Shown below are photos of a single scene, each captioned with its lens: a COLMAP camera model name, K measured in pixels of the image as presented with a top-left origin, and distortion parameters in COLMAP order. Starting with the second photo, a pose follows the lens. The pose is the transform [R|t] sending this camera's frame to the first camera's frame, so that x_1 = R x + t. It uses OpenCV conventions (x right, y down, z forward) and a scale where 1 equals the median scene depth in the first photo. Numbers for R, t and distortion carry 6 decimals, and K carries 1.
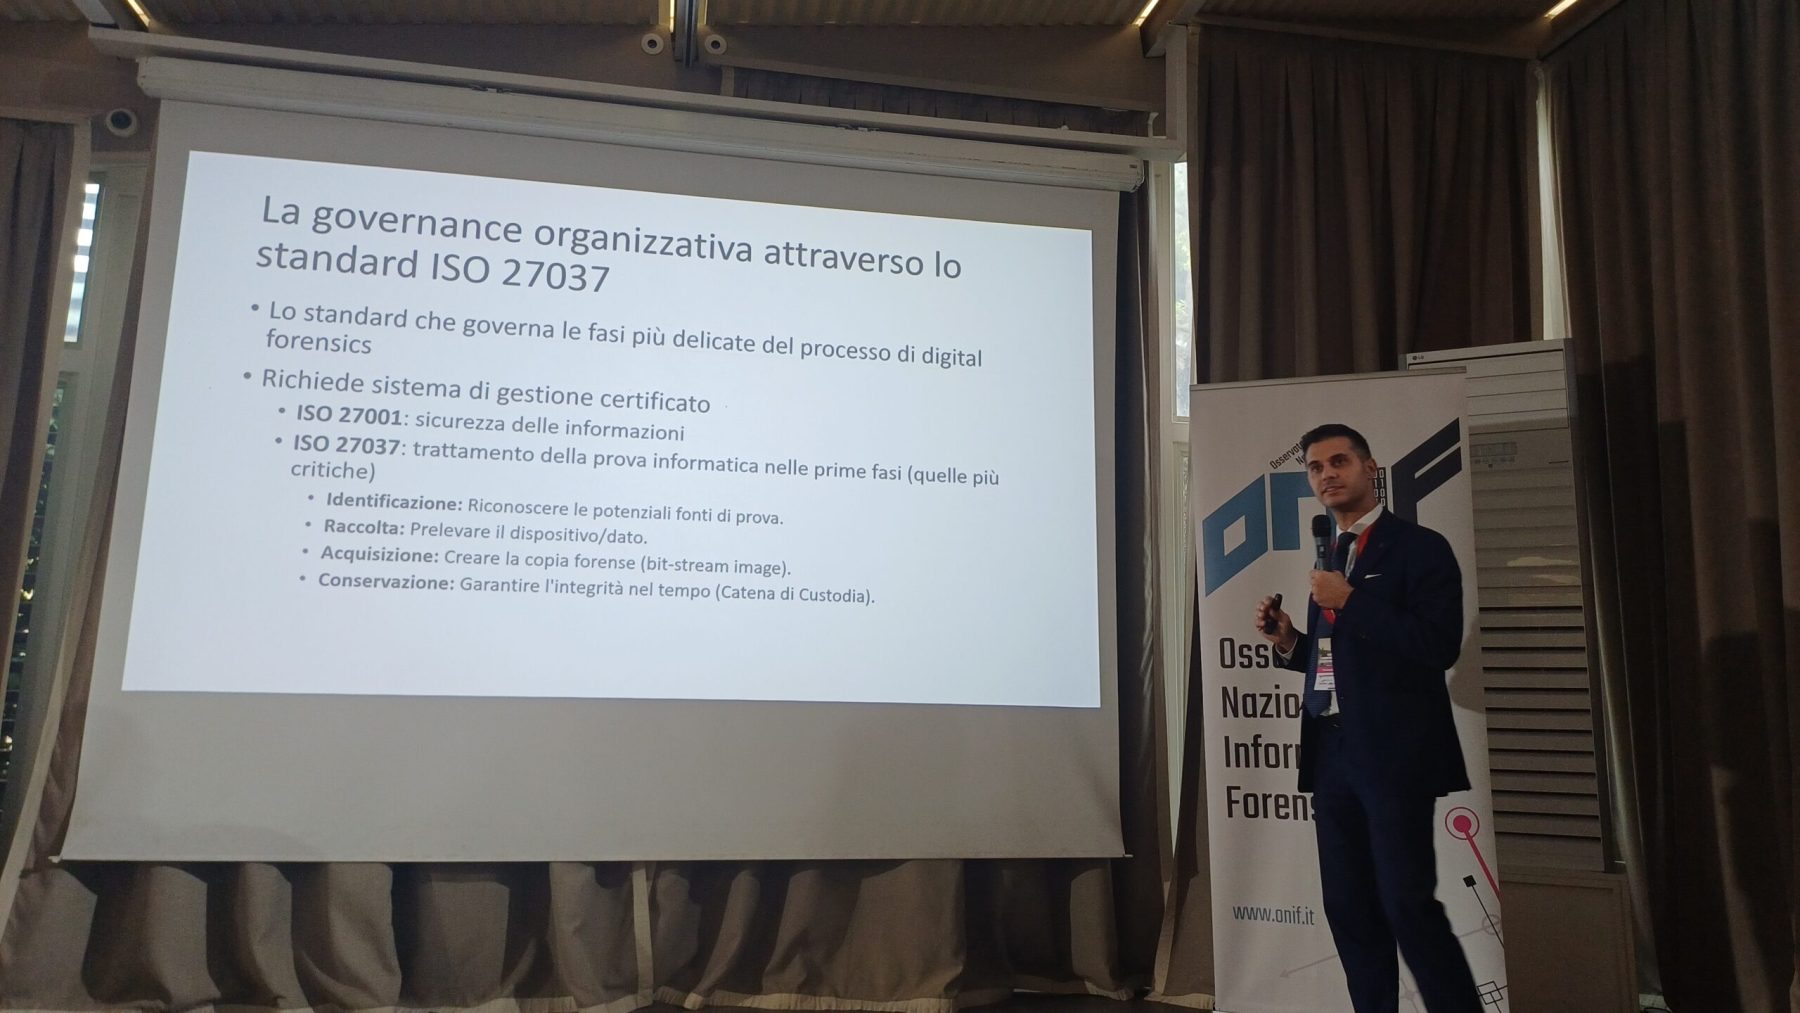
lens RADIAL K [[1354.9, 0, 911.2], [0, 1354.9, 453.9], [0, 0, 1]] dist [0.058356, -0.064564]
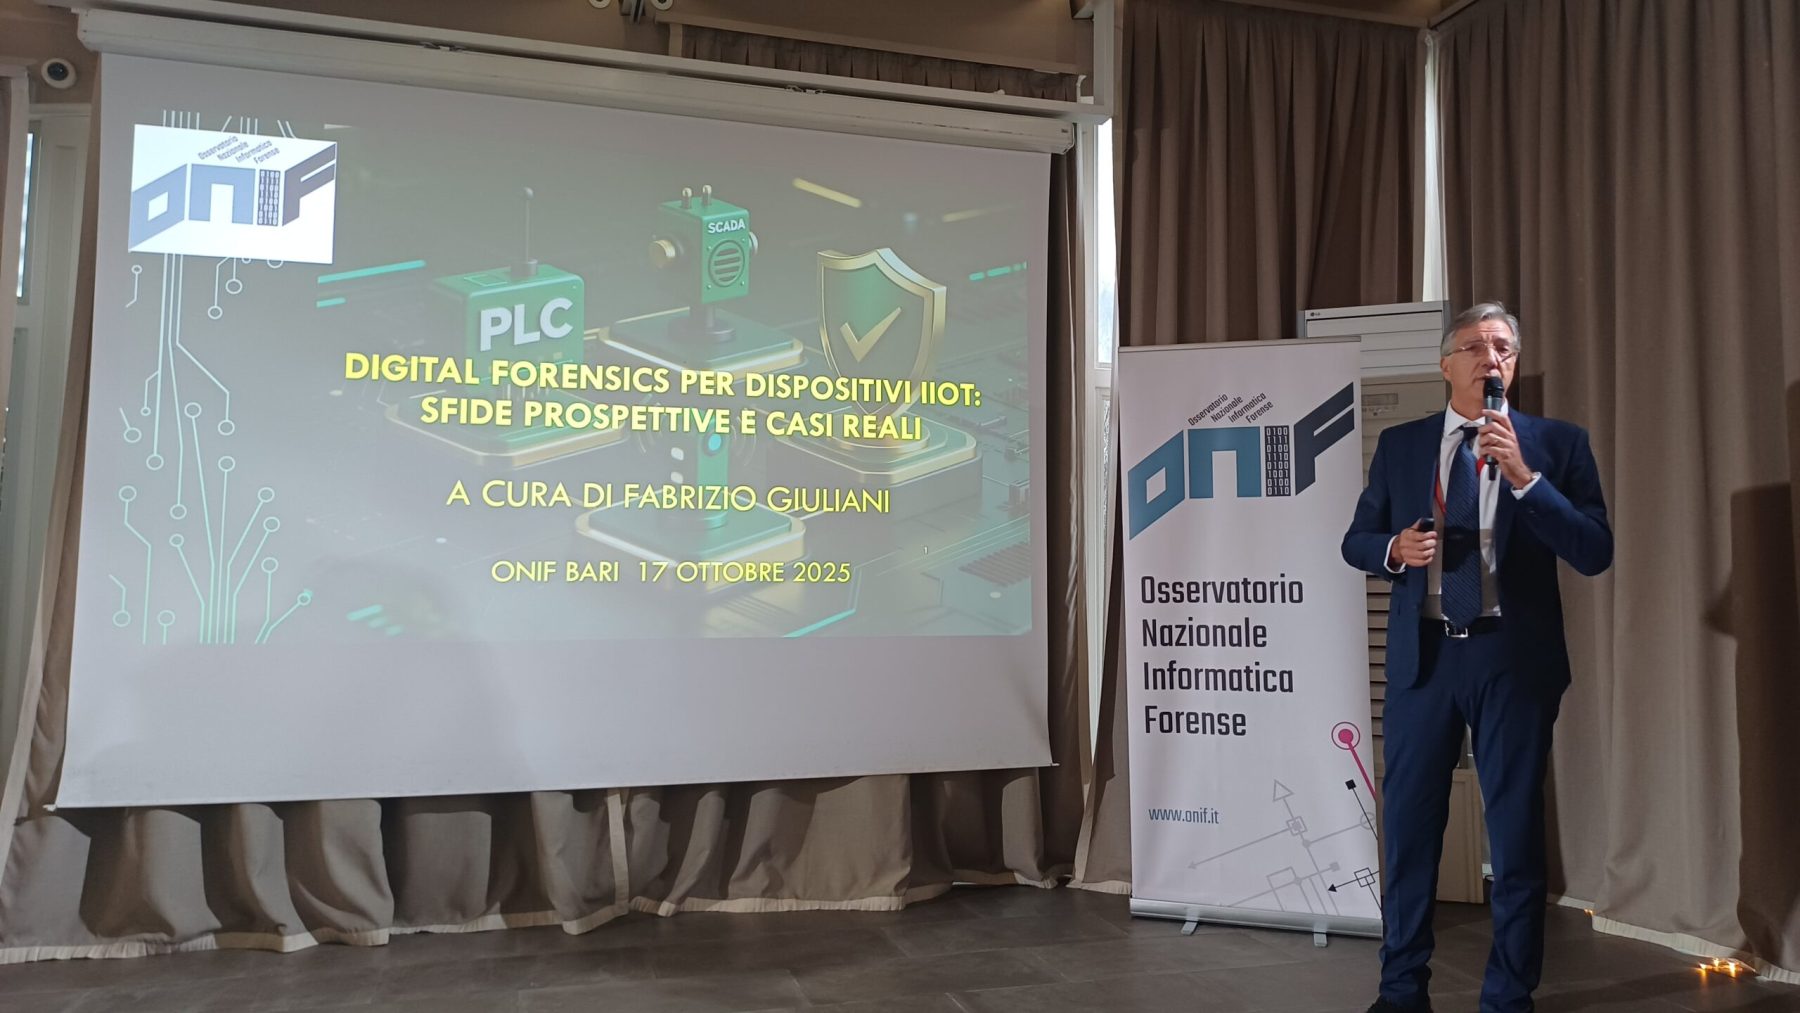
lens RADIAL K [[1354.9, 0, 948.1], [0, 1354.9, 459.9], [0, 0, 1]] dist [0.058356, -0.064564]
pose [[0.993859, -0.006350, 0.110469, -0.054484], [-0.004386, 0.995307, 0.096673, -0.067996], [-0.110564, -0.096563, 0.989167, -0.078783]]
